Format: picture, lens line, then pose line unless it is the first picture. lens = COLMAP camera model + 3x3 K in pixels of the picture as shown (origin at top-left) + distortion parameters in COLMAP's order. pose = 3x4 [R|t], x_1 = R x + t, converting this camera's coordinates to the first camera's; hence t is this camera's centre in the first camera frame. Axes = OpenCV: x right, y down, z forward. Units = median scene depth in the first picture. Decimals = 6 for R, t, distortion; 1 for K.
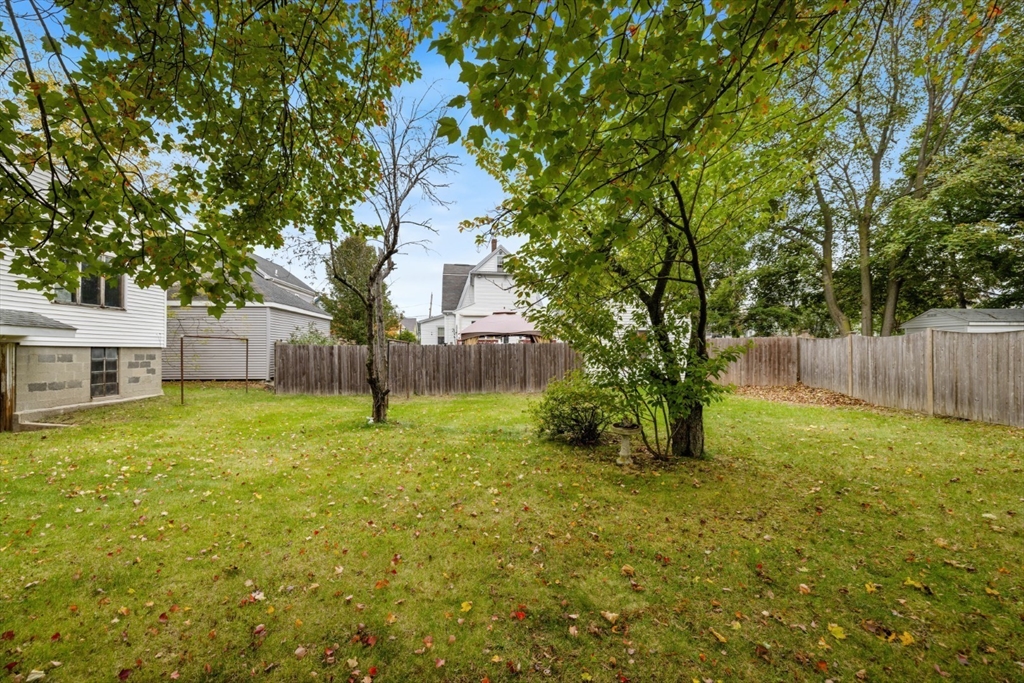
lens RADIAL K [[443.3, 0, 515.6], [0, 443.3, 344.3], [0, 0, 1]] dist [0.000626, -0.000014]
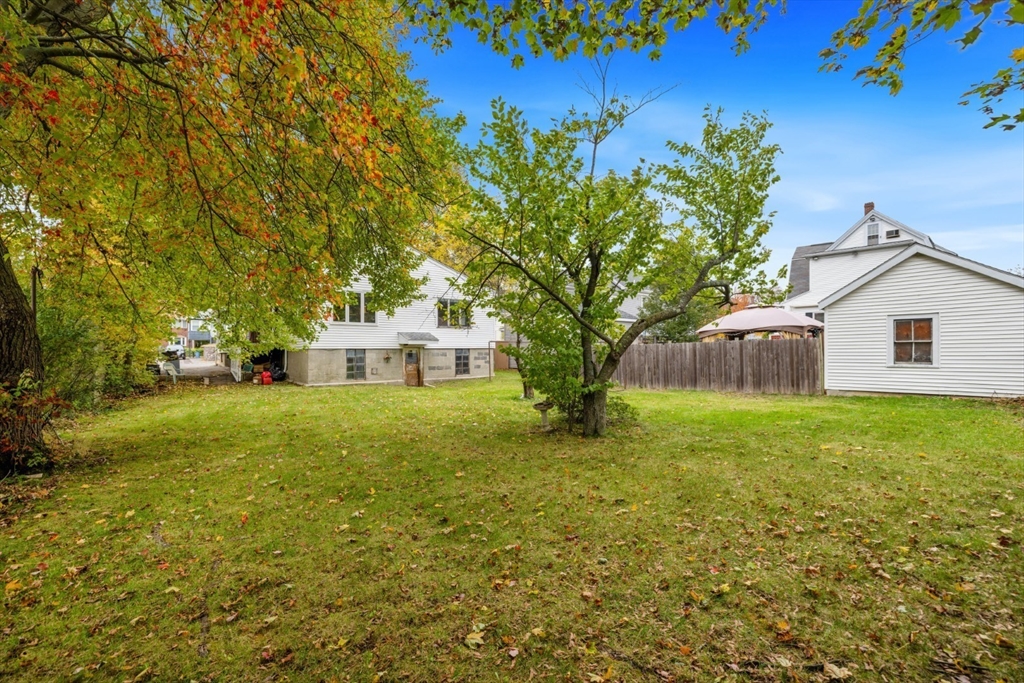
lens RADIAL K [[443.3, 0, 501.3], [0, 443.3, 347.5], [0, 0, 1]] dist [0.000626, -0.000014]
pose [[0.584468, -0.007534, -0.811382, 0.643164], [0.020315, 0.999779, 0.005351, -0.004497], [0.811163, -0.019611, 0.584492, 0.033913]]
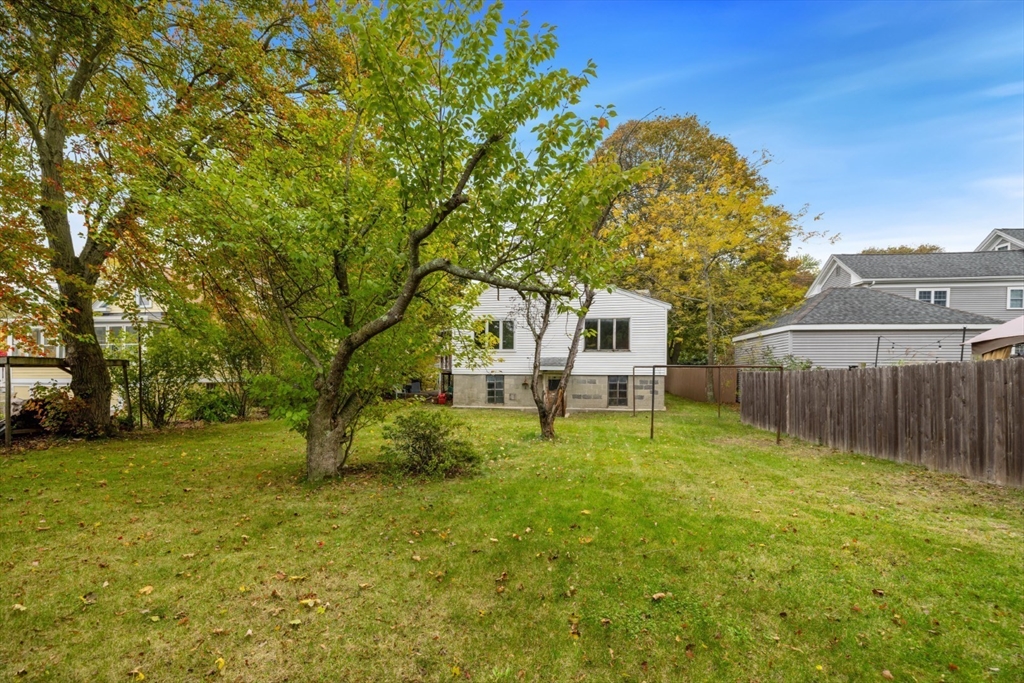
lens RADIAL K [[443.3, 0, 503.2], [0, 443.3, 376.0], [0, 0, 1]] dist [0.000626, -0.000014]
pose [[-0.198978, -0.002144, -0.980002, 0.673438], [0.012381, 0.999912, -0.004702, 0.010204], [0.979926, -0.013069, -0.198934, 0.844896]]
